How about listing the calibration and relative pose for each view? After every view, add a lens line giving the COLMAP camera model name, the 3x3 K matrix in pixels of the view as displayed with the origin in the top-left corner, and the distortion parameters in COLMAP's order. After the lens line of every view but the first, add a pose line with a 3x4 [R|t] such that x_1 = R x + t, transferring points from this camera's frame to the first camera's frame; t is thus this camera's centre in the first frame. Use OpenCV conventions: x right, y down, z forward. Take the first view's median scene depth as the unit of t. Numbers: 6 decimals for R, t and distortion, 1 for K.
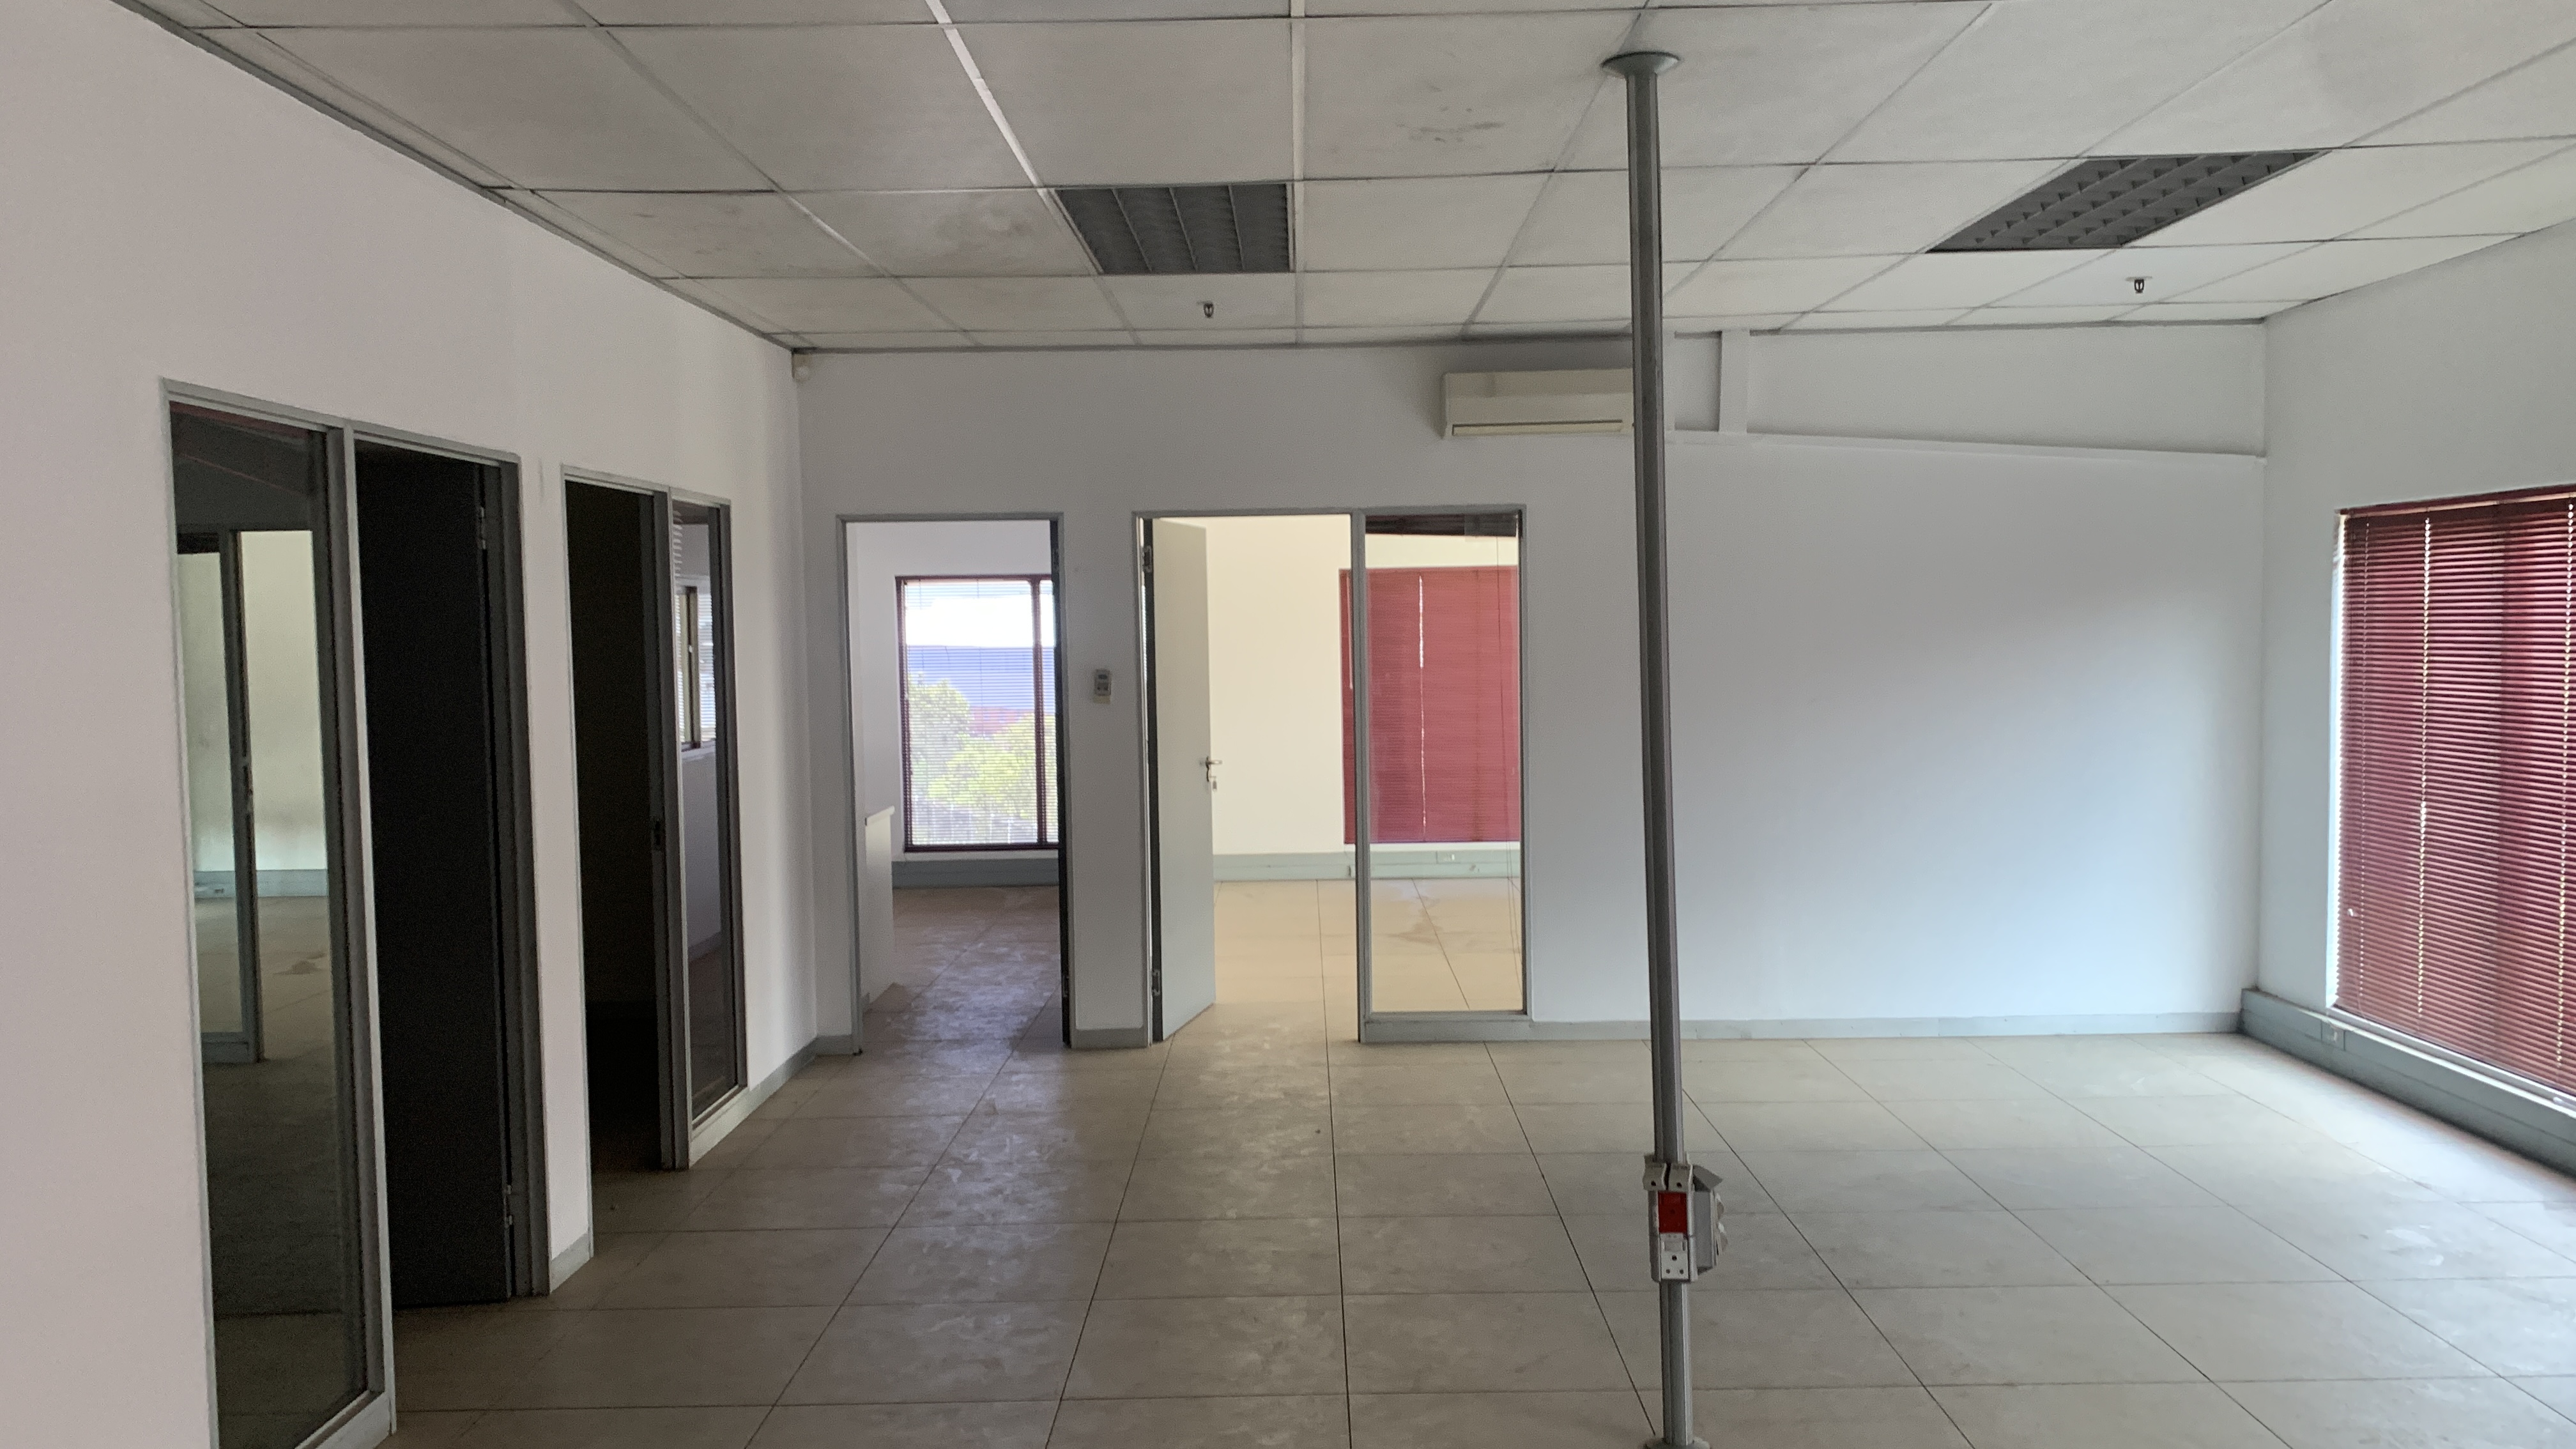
lens RADIAL K [[1959.2, 0, 1290.1], [0, 1959.2, 741.4], [0, 0, 1]] dist [0.002686, -0.000695]
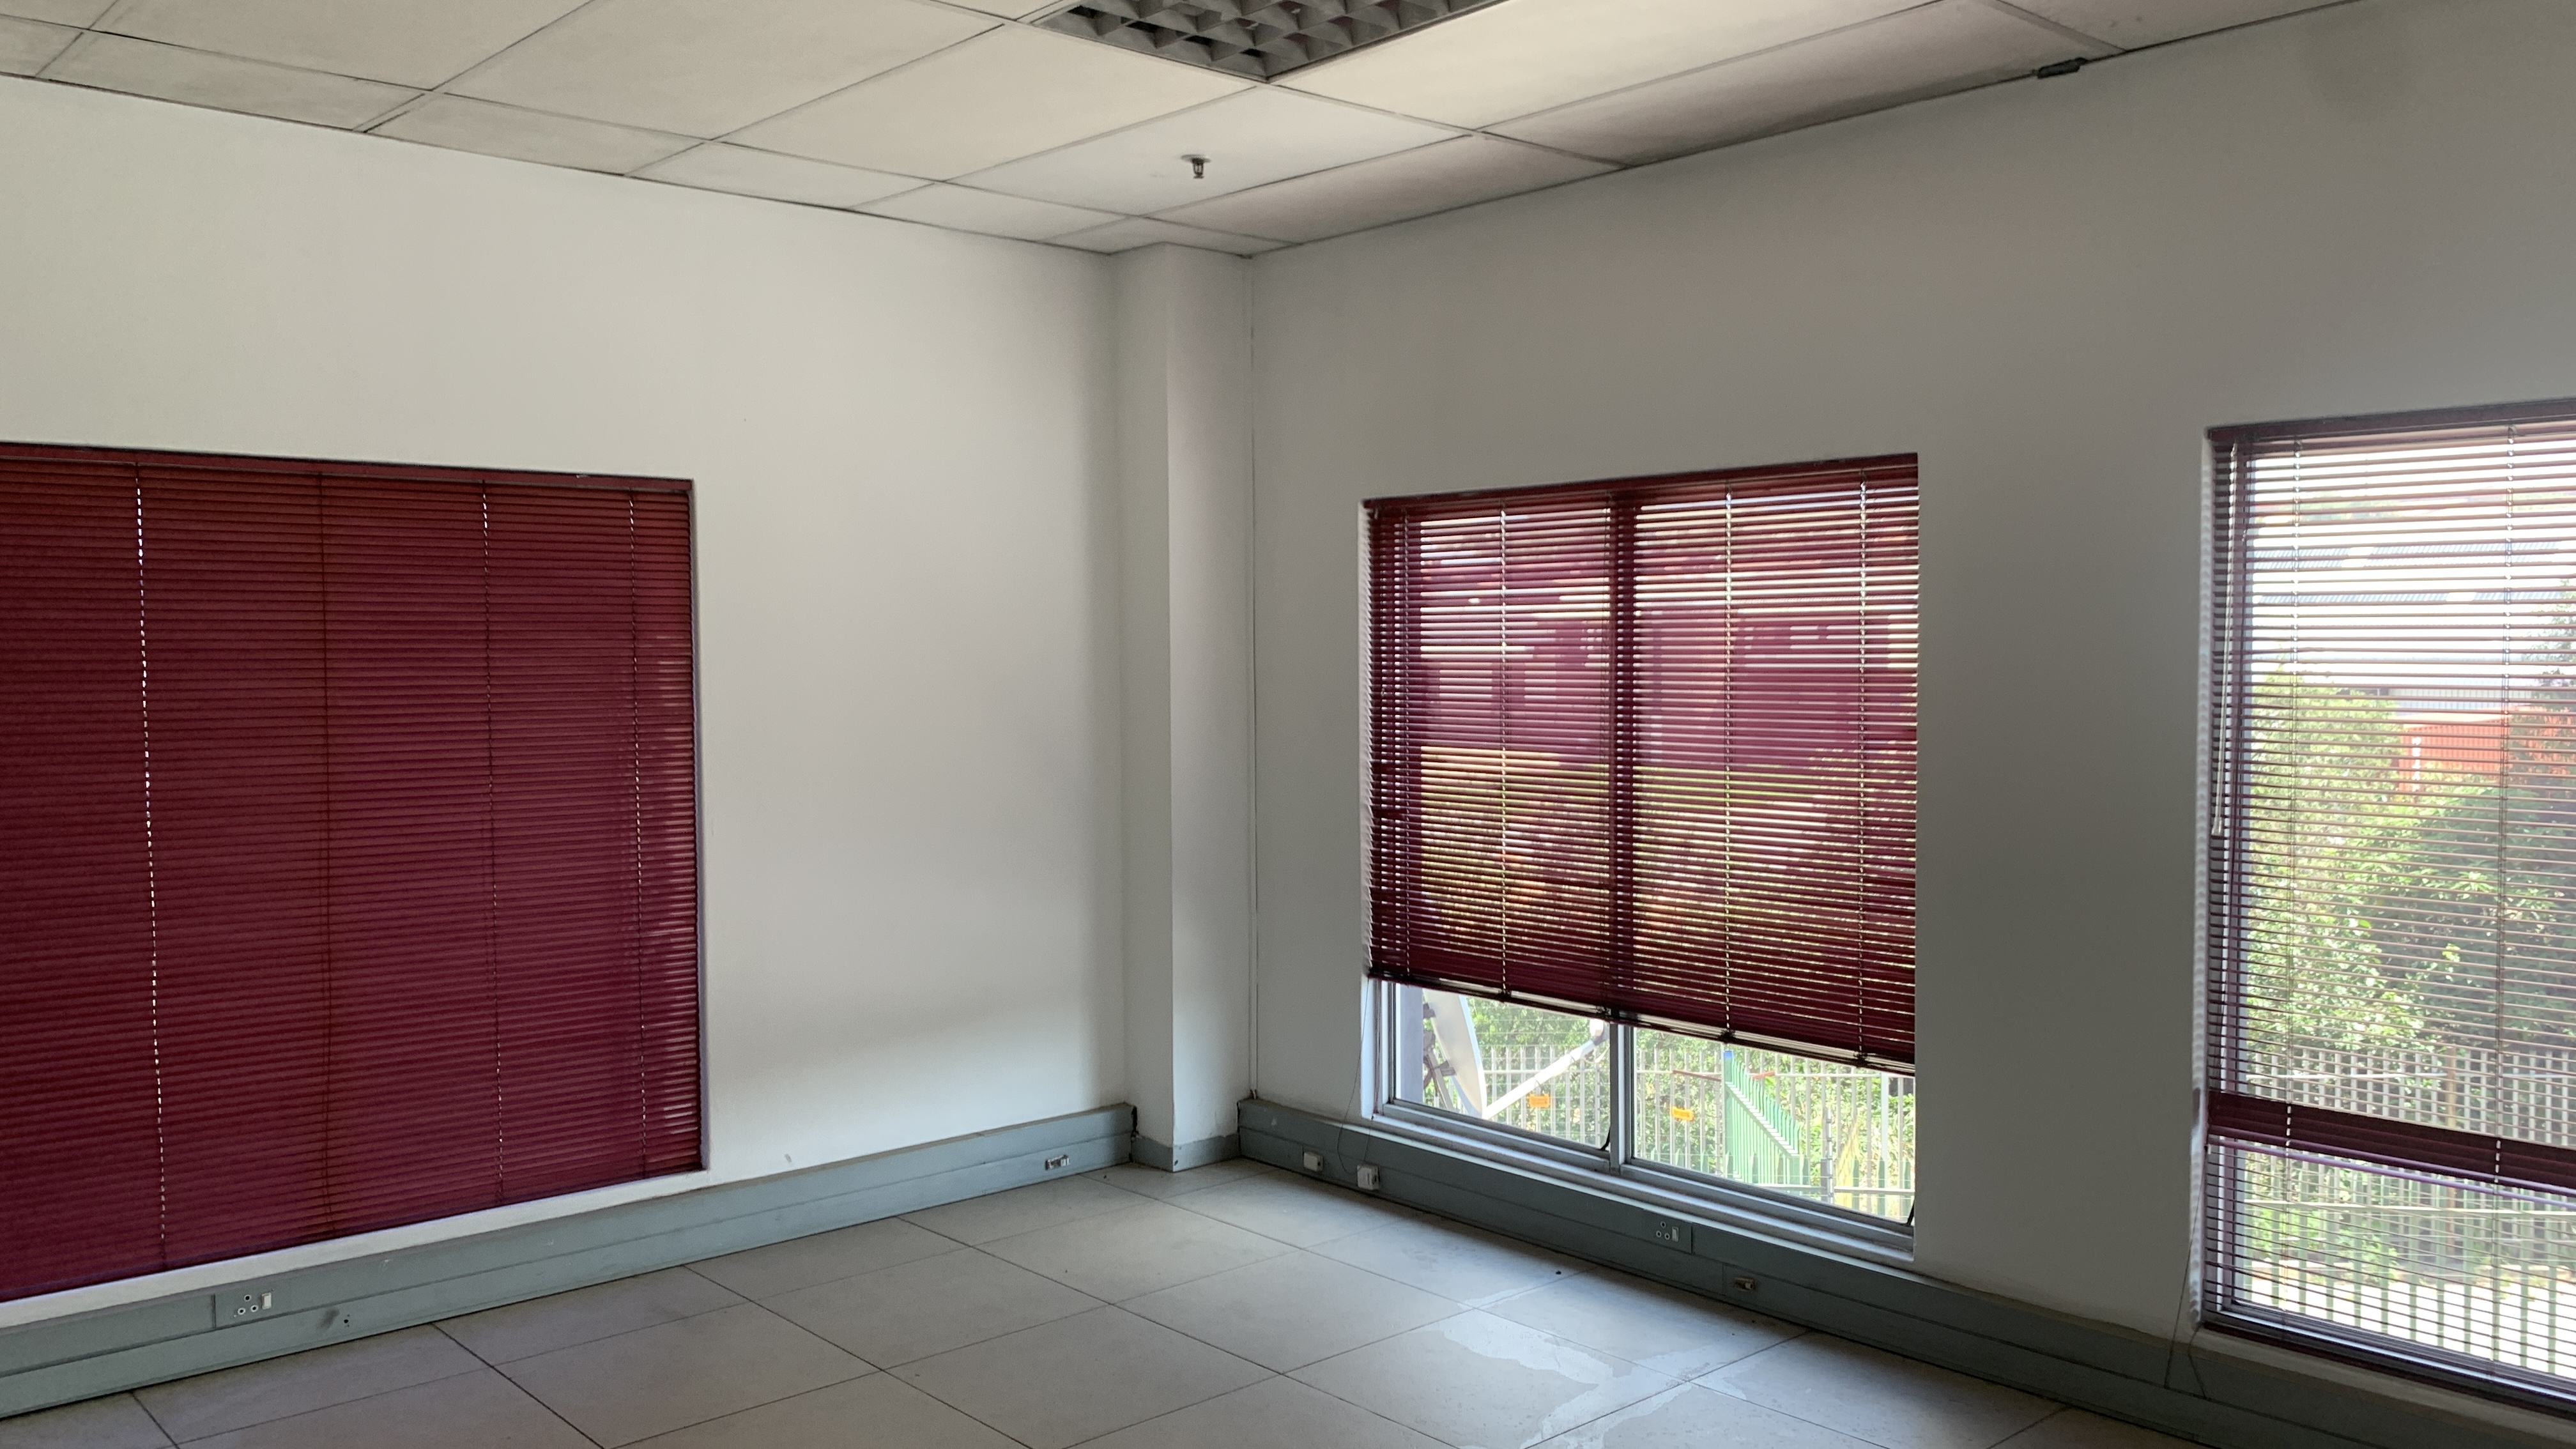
lens RADIAL K [[1856.8, 0, 1288.0], [0, 1856.8, 724.5], [0, 0, 1]] dist [0.043299, -0.020431]
pose [[0.741404, -0.027790, 0.670483, -0.001846], [0.042417, 0.999085, -0.005494, -0.027124], [-0.669717, 0.032514, 0.741905, 0.532906]]
